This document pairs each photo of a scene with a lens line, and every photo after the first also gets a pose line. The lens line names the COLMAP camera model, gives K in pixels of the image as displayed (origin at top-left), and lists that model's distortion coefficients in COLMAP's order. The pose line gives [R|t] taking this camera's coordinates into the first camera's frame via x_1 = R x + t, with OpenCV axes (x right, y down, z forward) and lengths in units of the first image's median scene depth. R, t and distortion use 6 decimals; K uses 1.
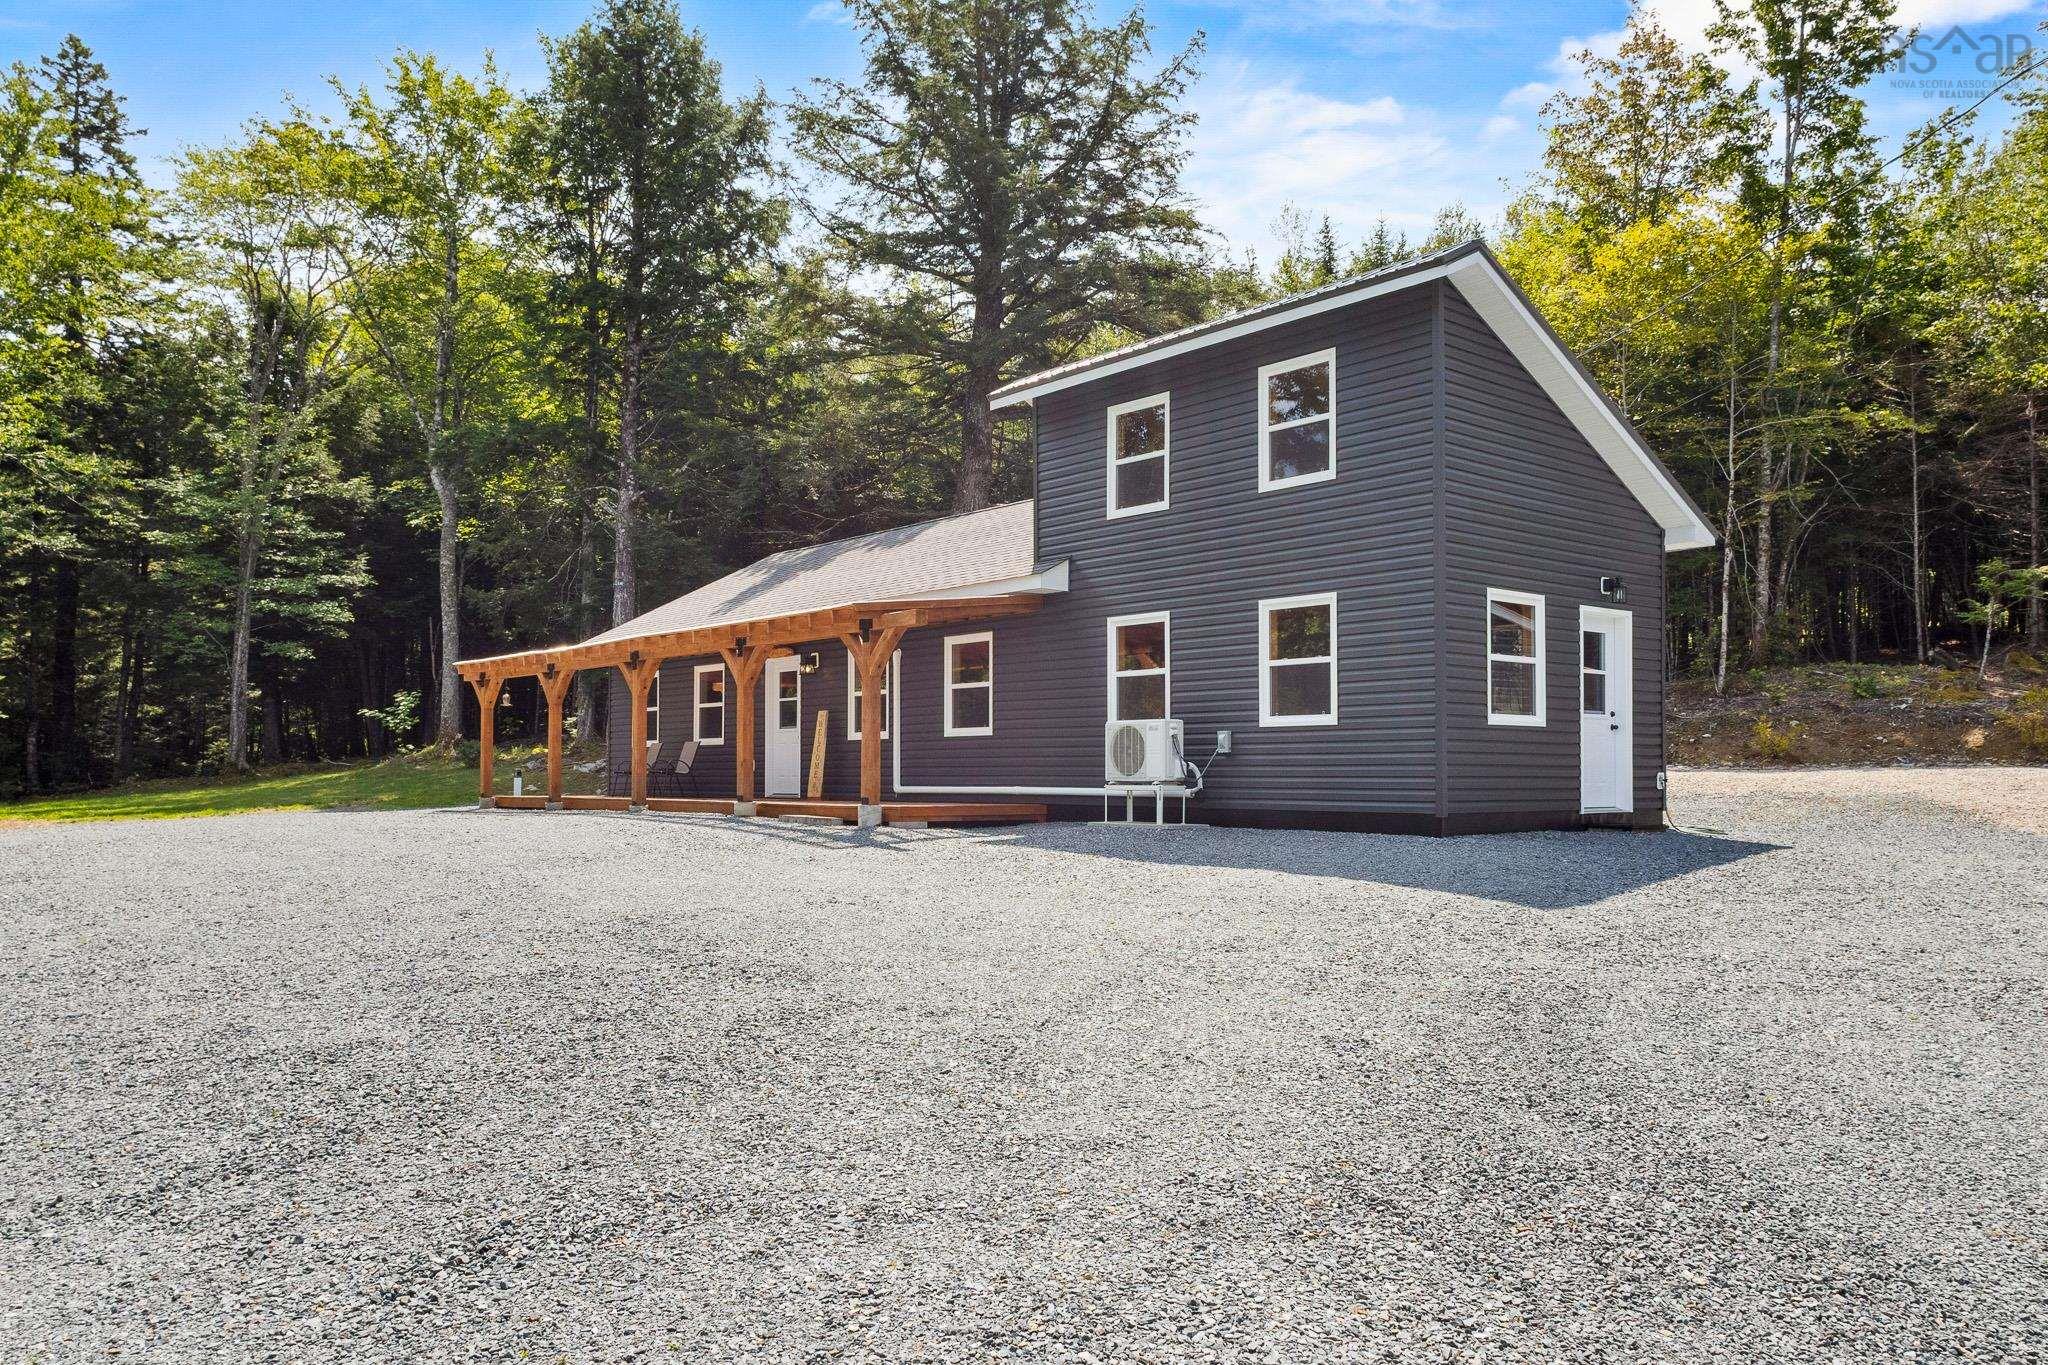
lens RADIAL K [[1537.8, 0, 1020.9], [0, 1537.8, 713.6], [0, 0, 1]] dist [0.008072, 0.003800]
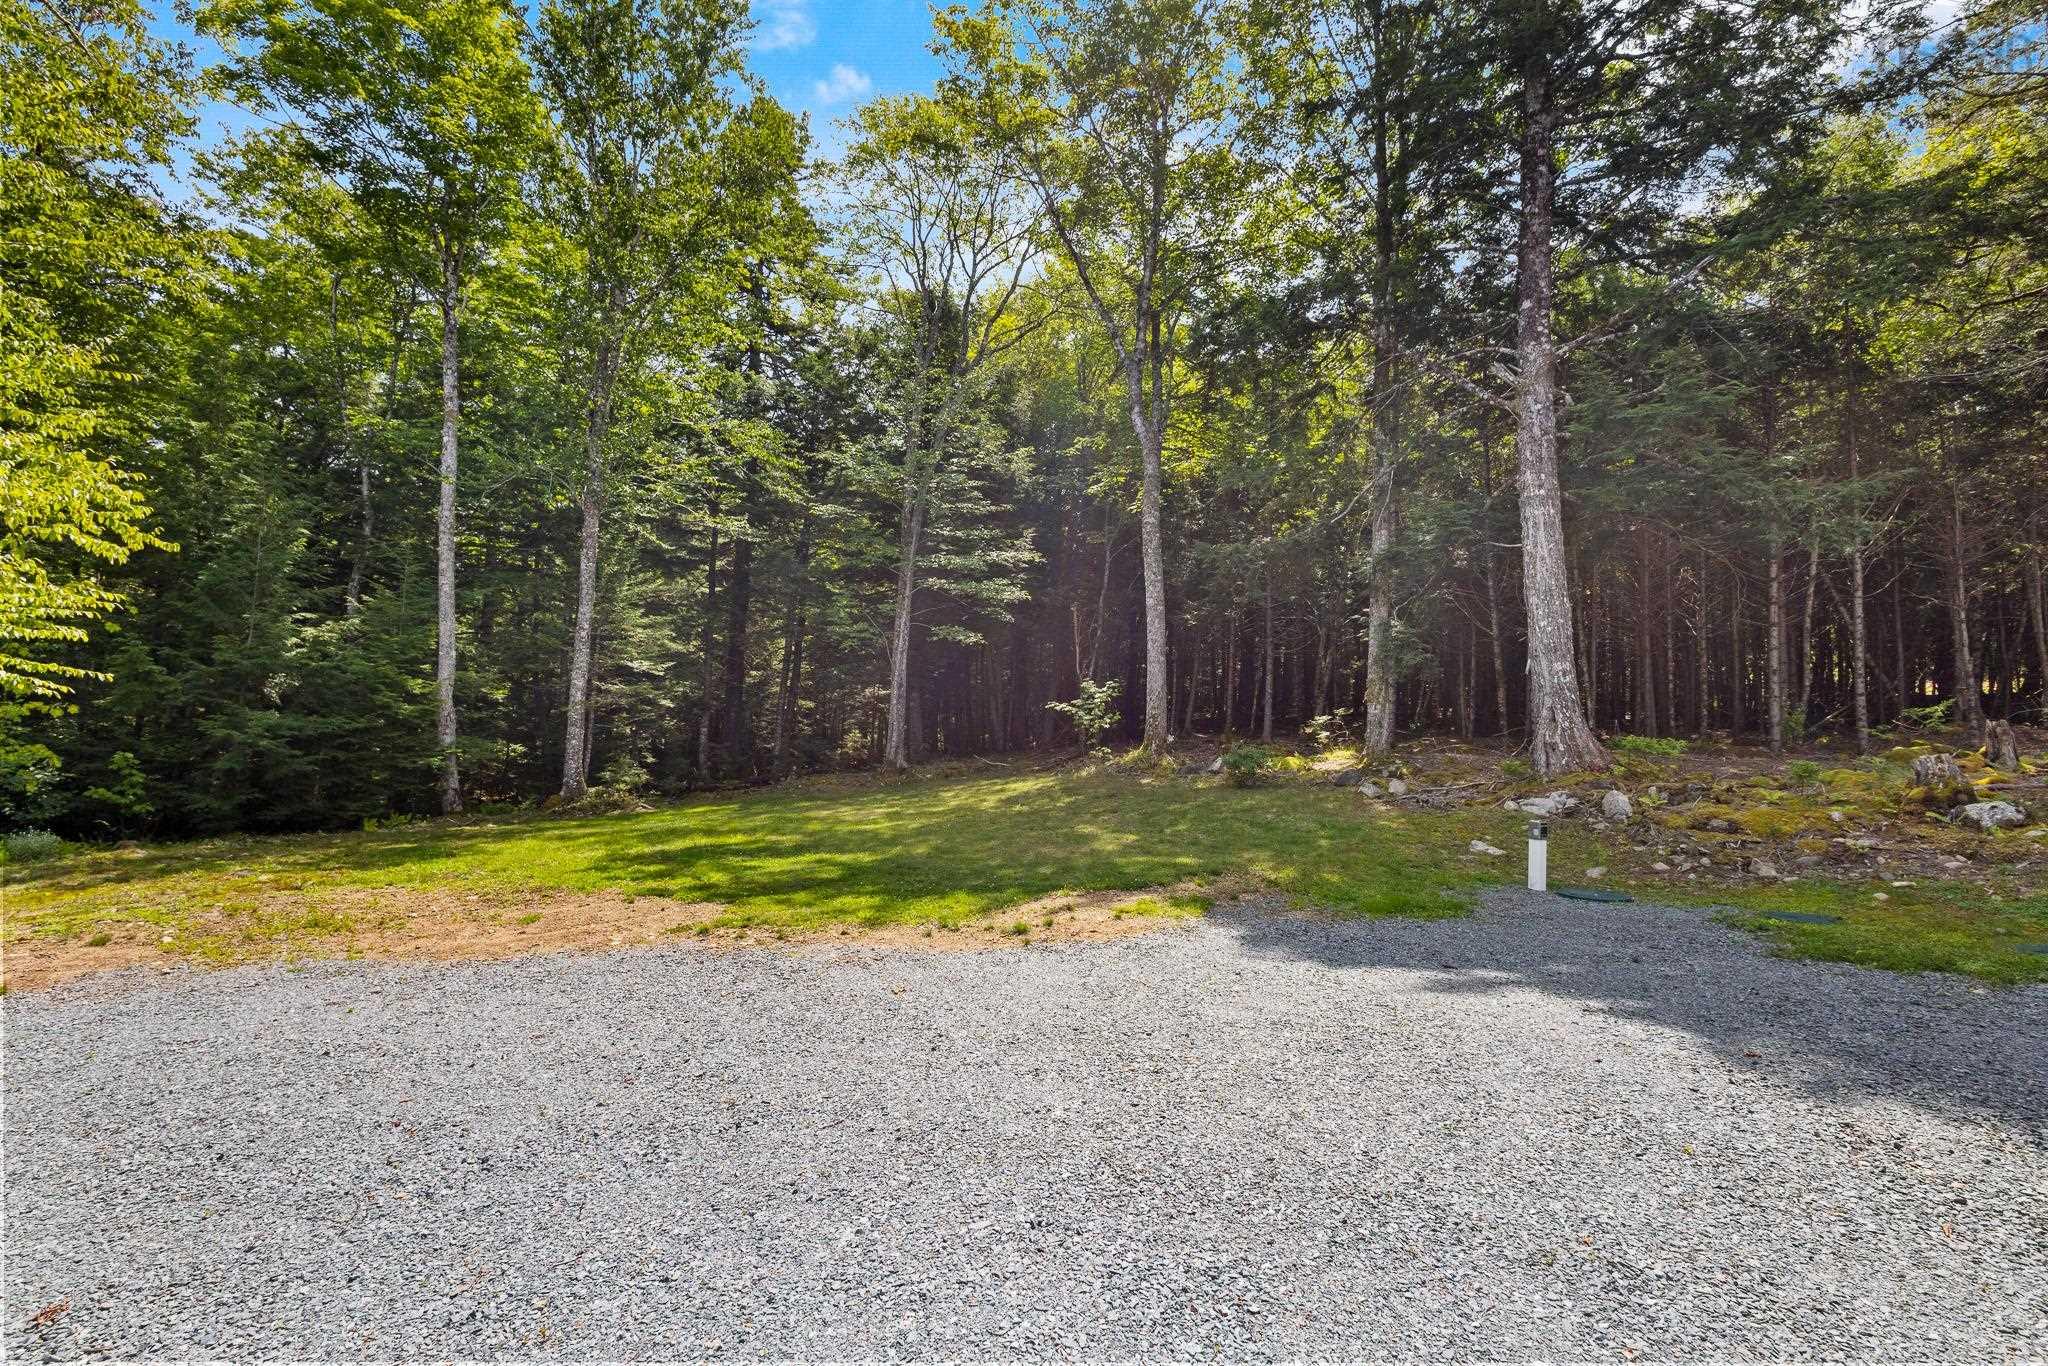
lens RADIAL K [[940.0, 0, 1024.0], [0, 940.0, 683.0], [0, 0, 1]] dist [0.000236, -0.000026]
pose [[0.964380, 0.006288, -0.264445, -0.362792], [-0.016592, 0.999187, -0.036748, 0.006622], [0.263999, 0.039827, 0.963700, 0.606232]]
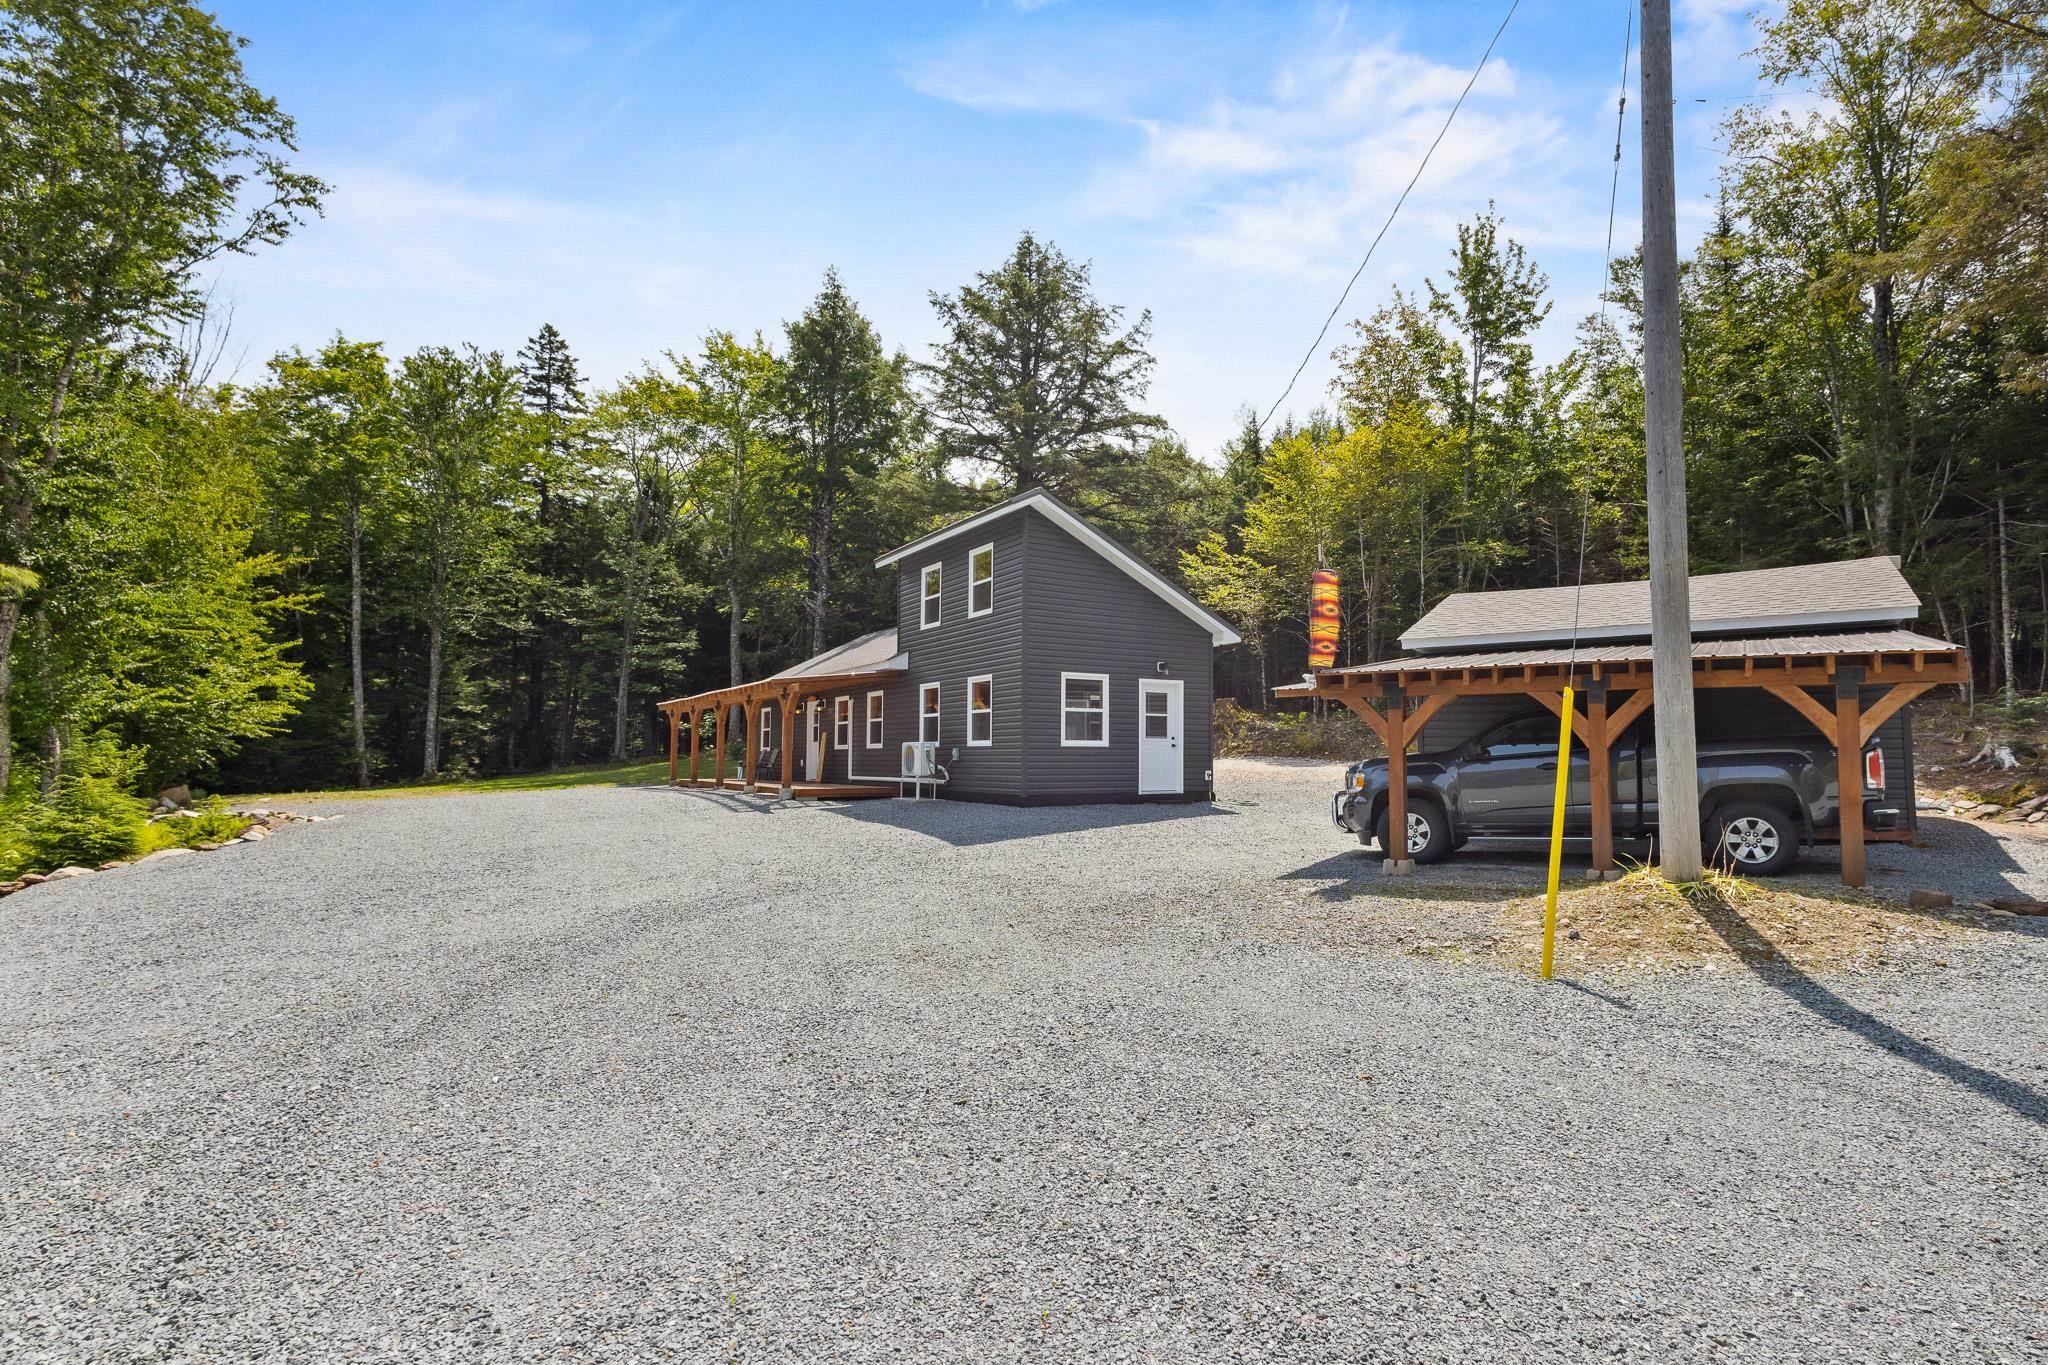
lens RADIAL K [[1039.1, 0, 1120.2], [0, 1039.1, 685.6], [0, 0, 1]] dist [0.005056, -0.000203]
pose [[0.994667, -0.007980, -0.102830, 0.185818], [0.005043, 0.999573, -0.028787, -0.010840], [0.103016, 0.028115, 0.994282, -0.086458]]
